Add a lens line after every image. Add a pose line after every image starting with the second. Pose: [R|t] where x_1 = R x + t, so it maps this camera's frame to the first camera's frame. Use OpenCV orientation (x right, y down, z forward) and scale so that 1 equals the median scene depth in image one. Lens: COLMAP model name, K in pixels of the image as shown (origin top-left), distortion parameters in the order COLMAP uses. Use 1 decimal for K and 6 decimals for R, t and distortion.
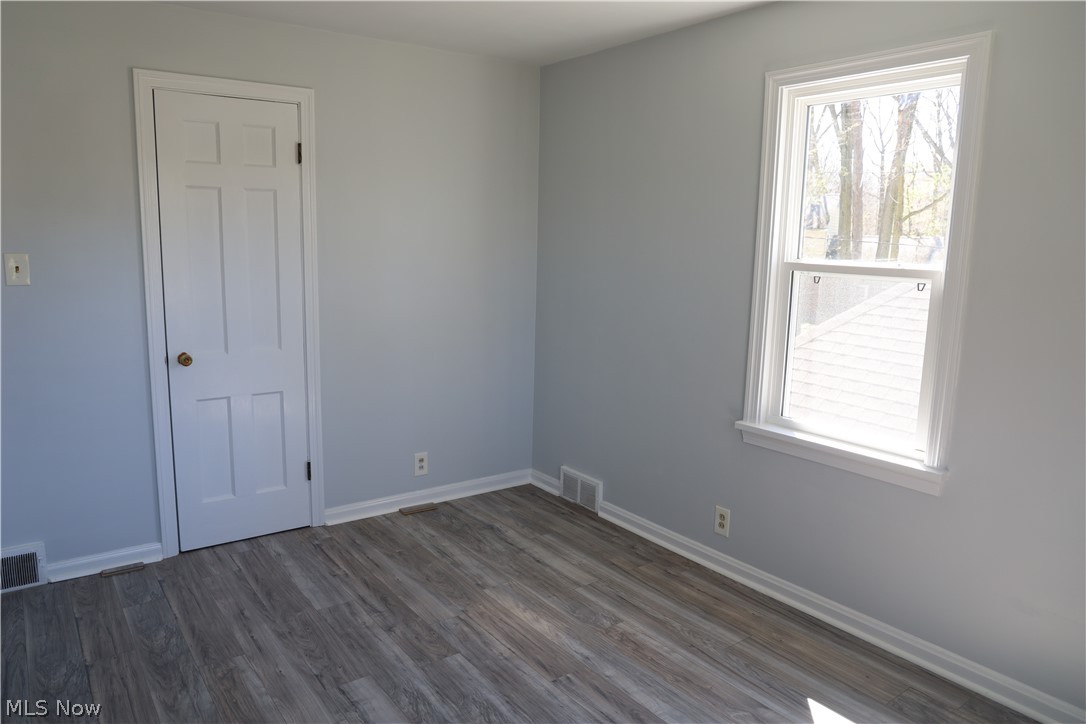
lens RADIAL K [[753.8, 0, 543.0], [0, 753.8, 362.0], [0, 0, 1]] dist [-0.097380, 0.078128]
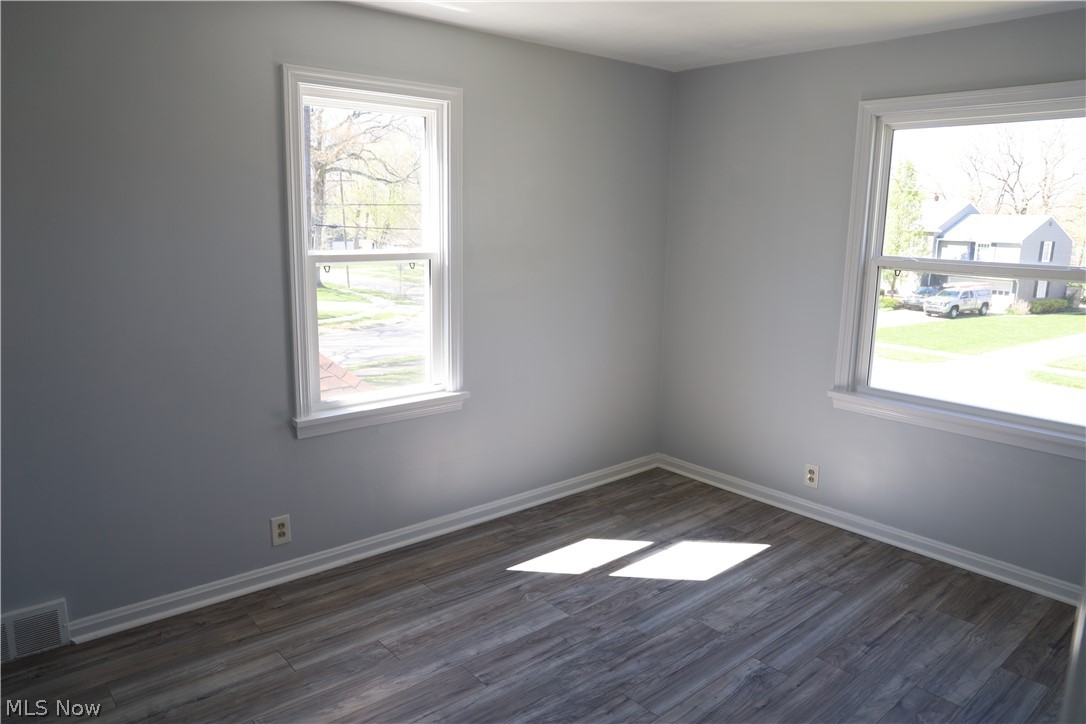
lens RADIAL K [[753.8, 0, 543.0], [0, 753.8, 362.0], [0, 0, 1]] dist [-0.097380, 0.078128]
pose [[-0.085752, -0.212975, 0.973287, -0.751953], [0.142441, 0.964230, 0.223543, -0.179020], [-0.986082, 0.157805, -0.052349, 0.770739]]
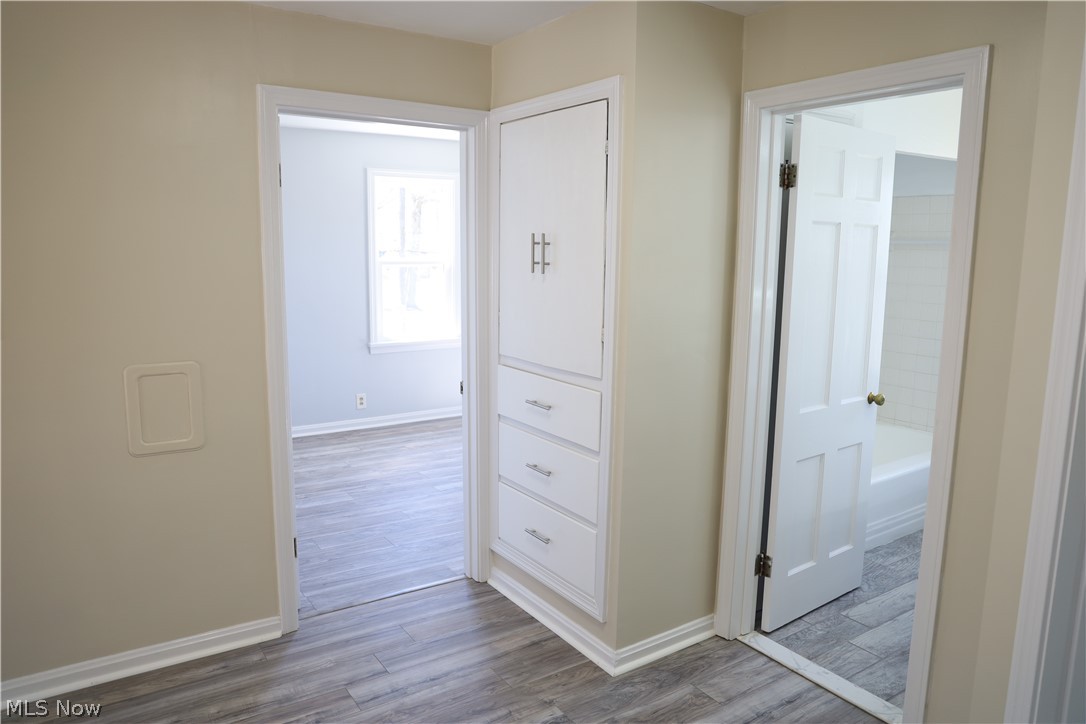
lens RADIAL K [[753.8, 0, 543.0], [0, 753.8, 362.0], [0, 0, 1]] dist [-0.097380, 0.078128]
pose [[0.038048, -0.177617, 0.983364, -1.761223], [0.153067, 0.973499, 0.169913, -0.146795], [-0.987483, 0.144056, 0.064227, 0.469576]]
